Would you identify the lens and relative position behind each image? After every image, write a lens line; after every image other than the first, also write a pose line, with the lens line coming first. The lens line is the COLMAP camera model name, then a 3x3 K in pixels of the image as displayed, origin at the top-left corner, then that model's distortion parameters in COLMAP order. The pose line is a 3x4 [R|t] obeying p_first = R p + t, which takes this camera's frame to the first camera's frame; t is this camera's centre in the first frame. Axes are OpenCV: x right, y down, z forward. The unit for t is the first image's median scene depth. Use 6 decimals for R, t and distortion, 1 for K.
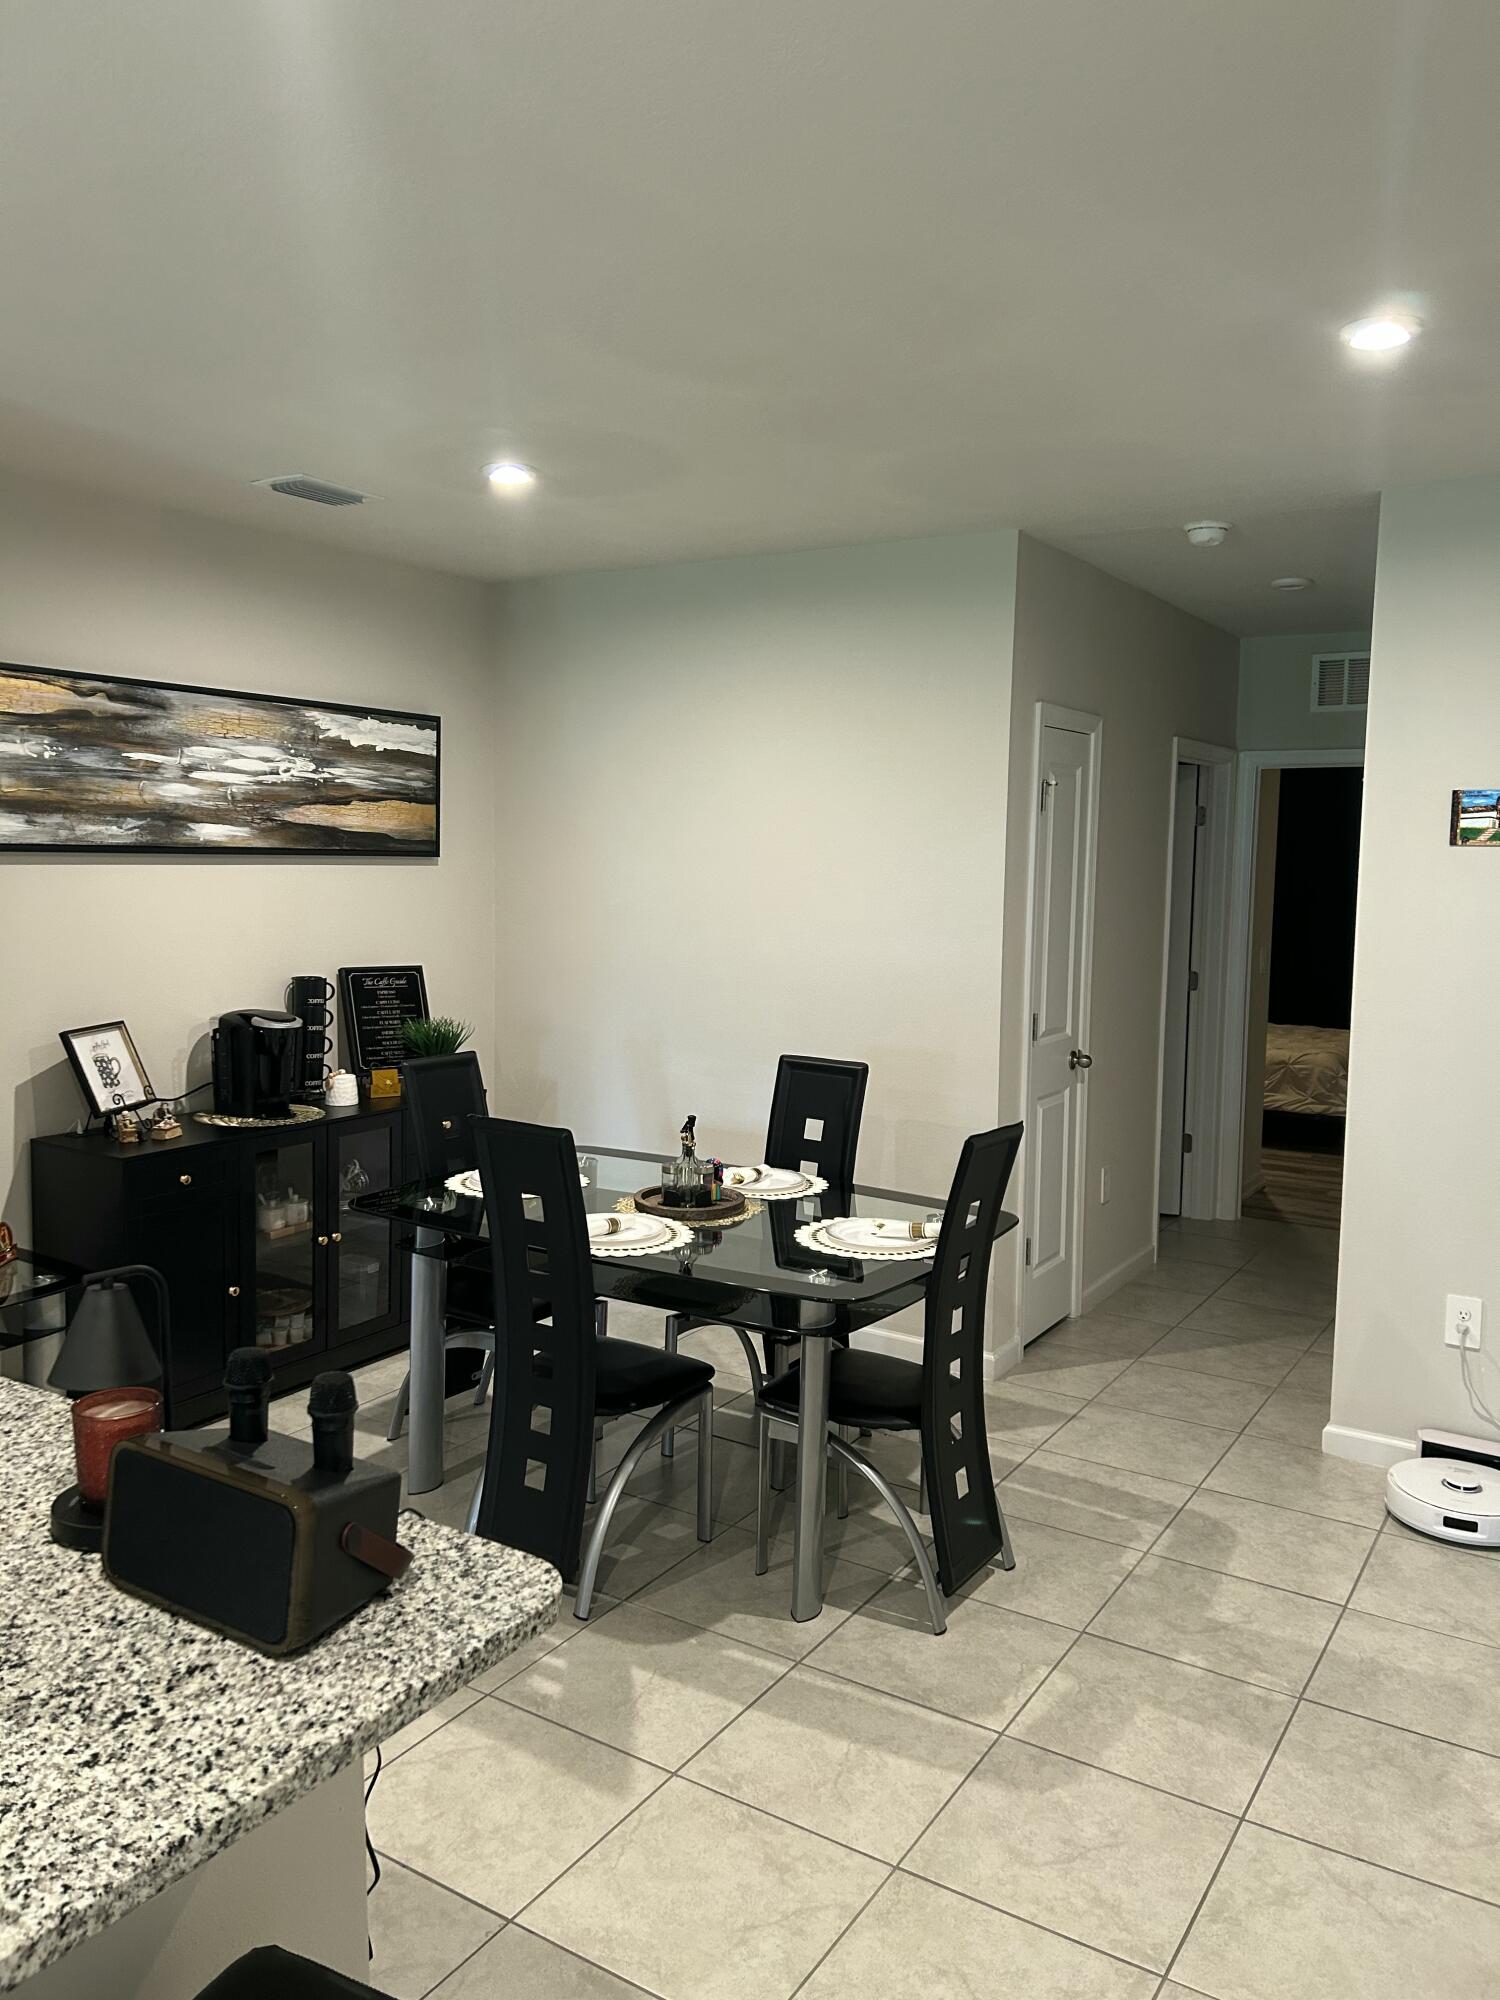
lens RADIAL K [[1501.1, 0, 763.8], [0, 1501.1, 991.3], [0, 0, 1]] dist [0.032218, -0.039513]
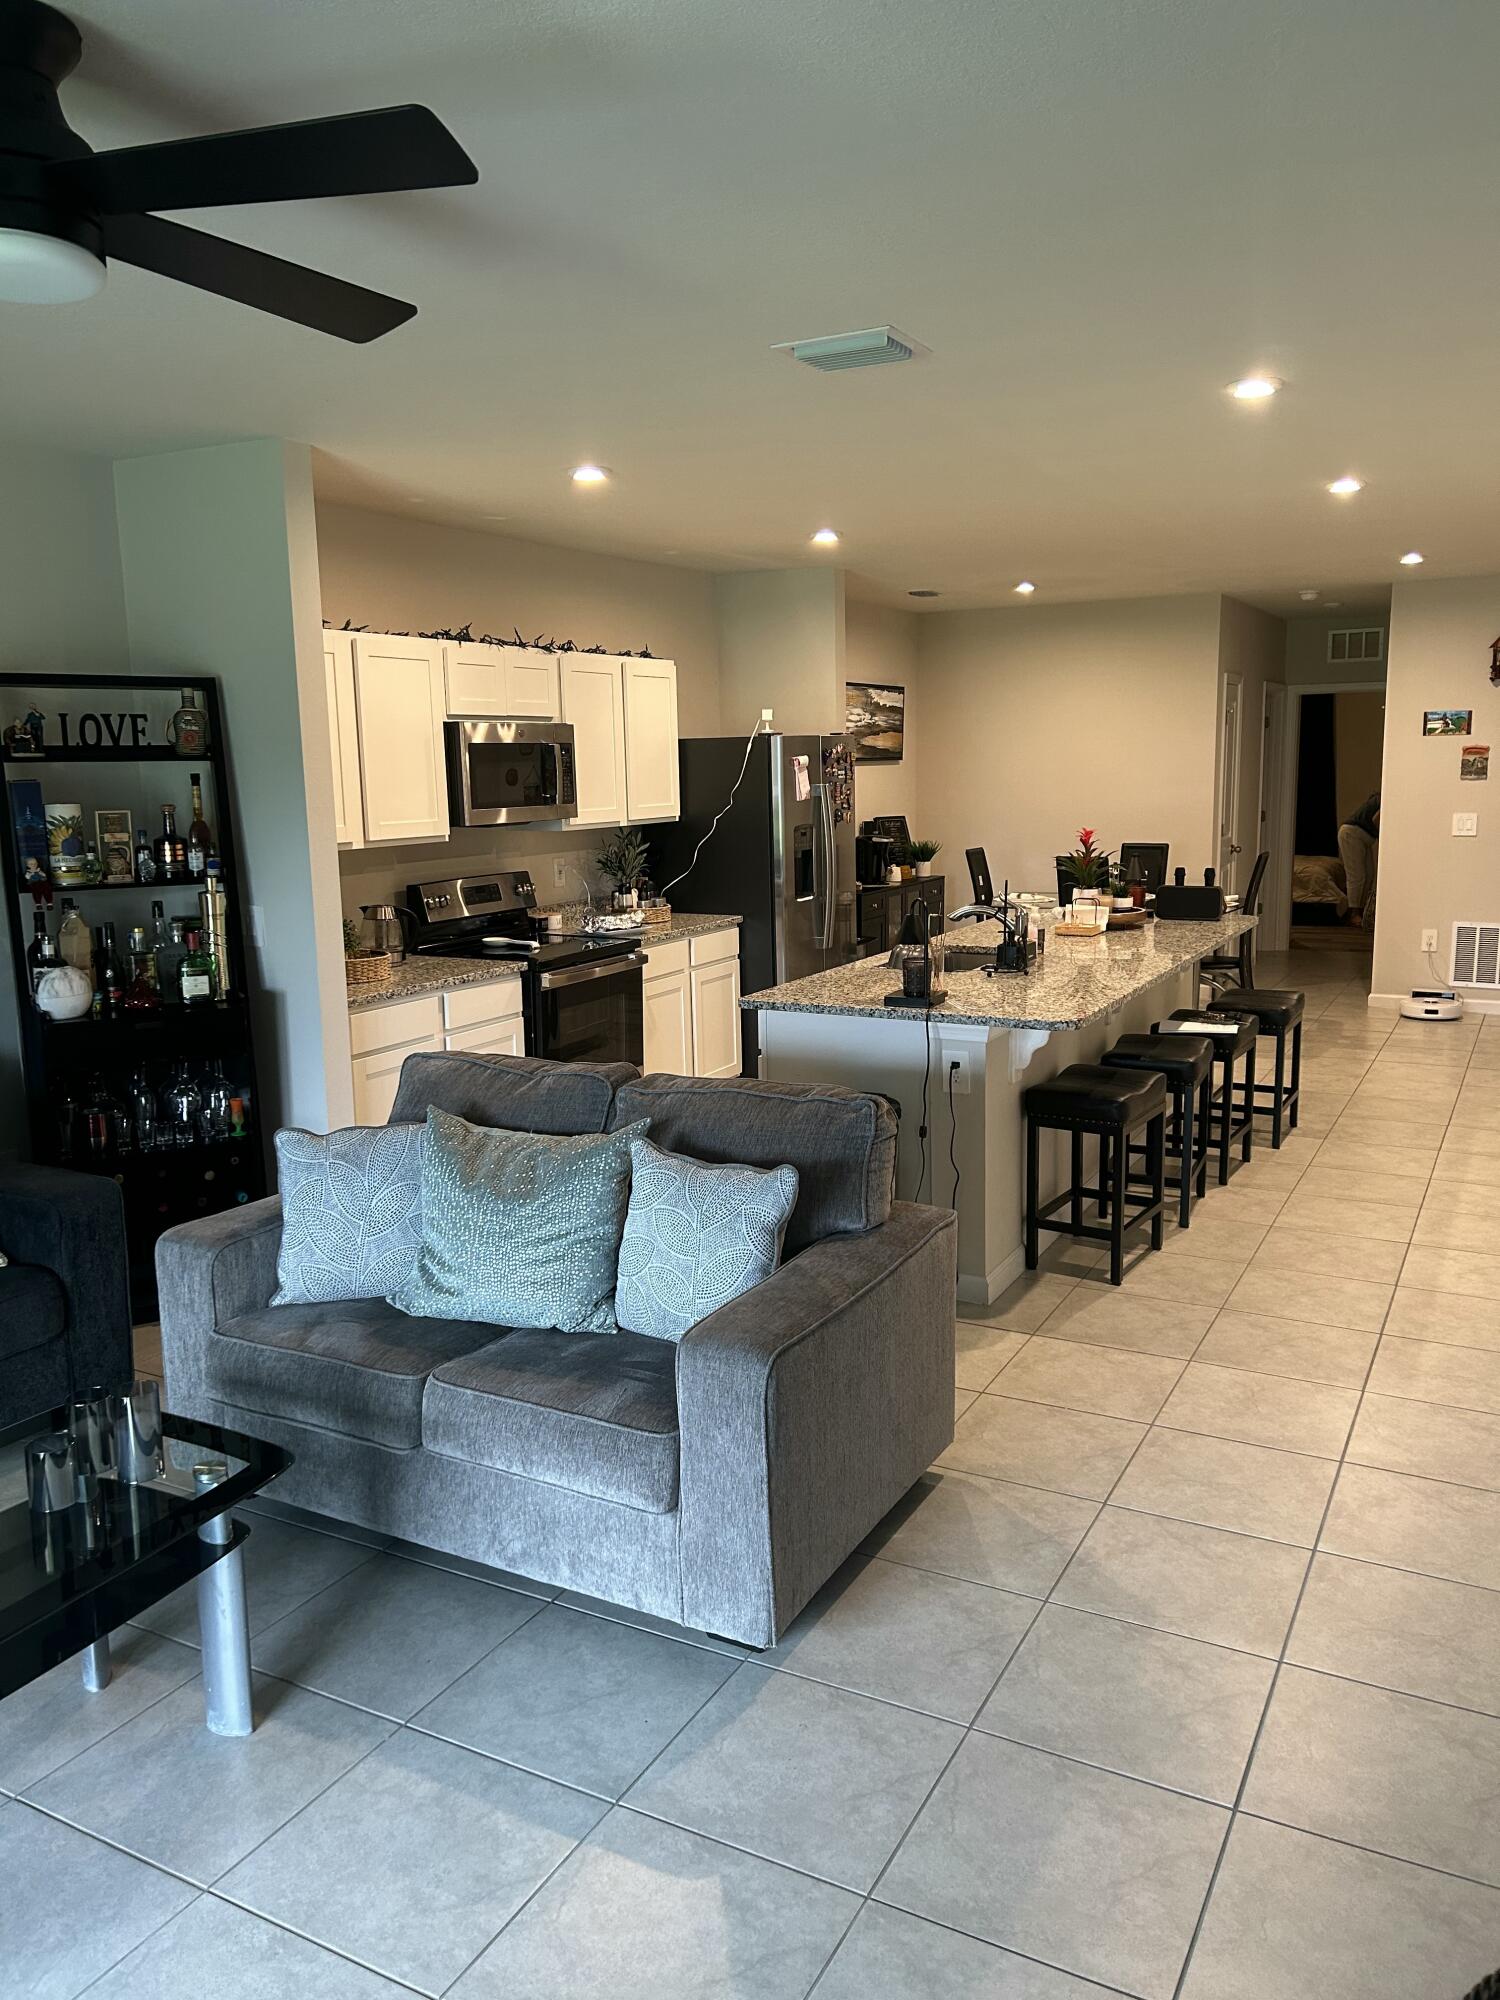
lens RADIAL K [[1501.1, 0, 737.6], [0, 1501.1, 999.0], [0, 0, 1]] dist [0.032218, -0.039513]
pose [[0.998078, -0.043060, 0.044559, -0.590293], [0.040010, 0.996936, 0.067220, 0.089581], [-0.047317, -0.065308, 0.996743, -1.061677]]
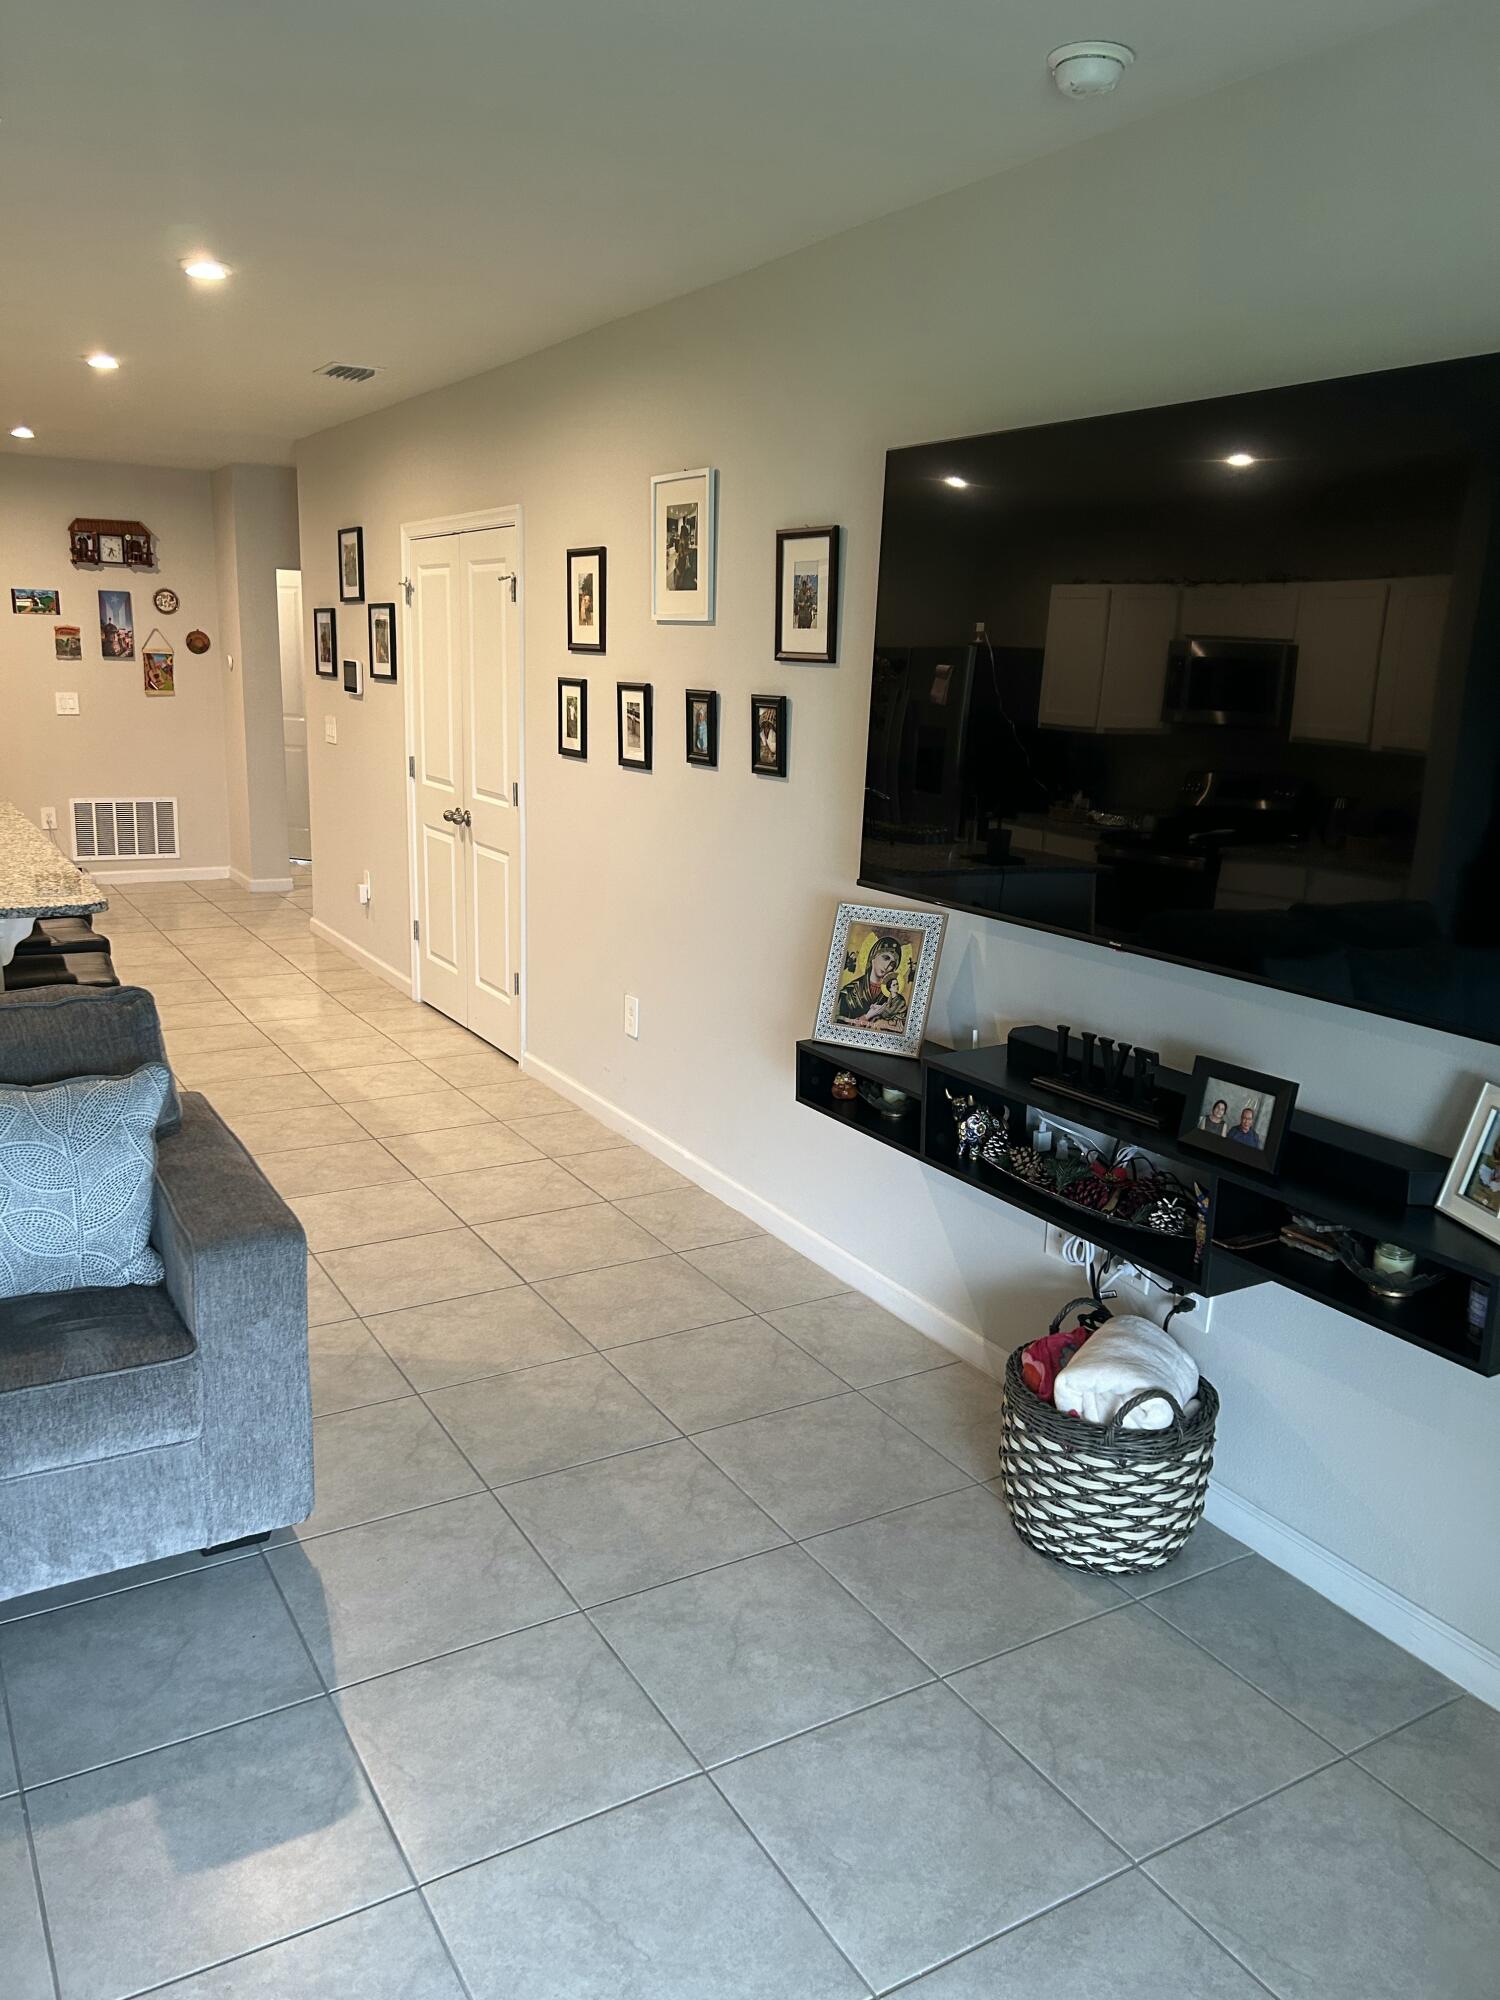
lens RADIAL K [[1501.1, 0, 749.6], [0, 1501.1, 1010.1], [0, 0, 1]] dist [0.032218, -0.039513]
pose [[0.466512, -0.210145, 0.859189, -0.938790], [0.060925, 0.976695, 0.205805, 0.074881], [-0.882414, -0.043665, 0.468443, -0.920477]]
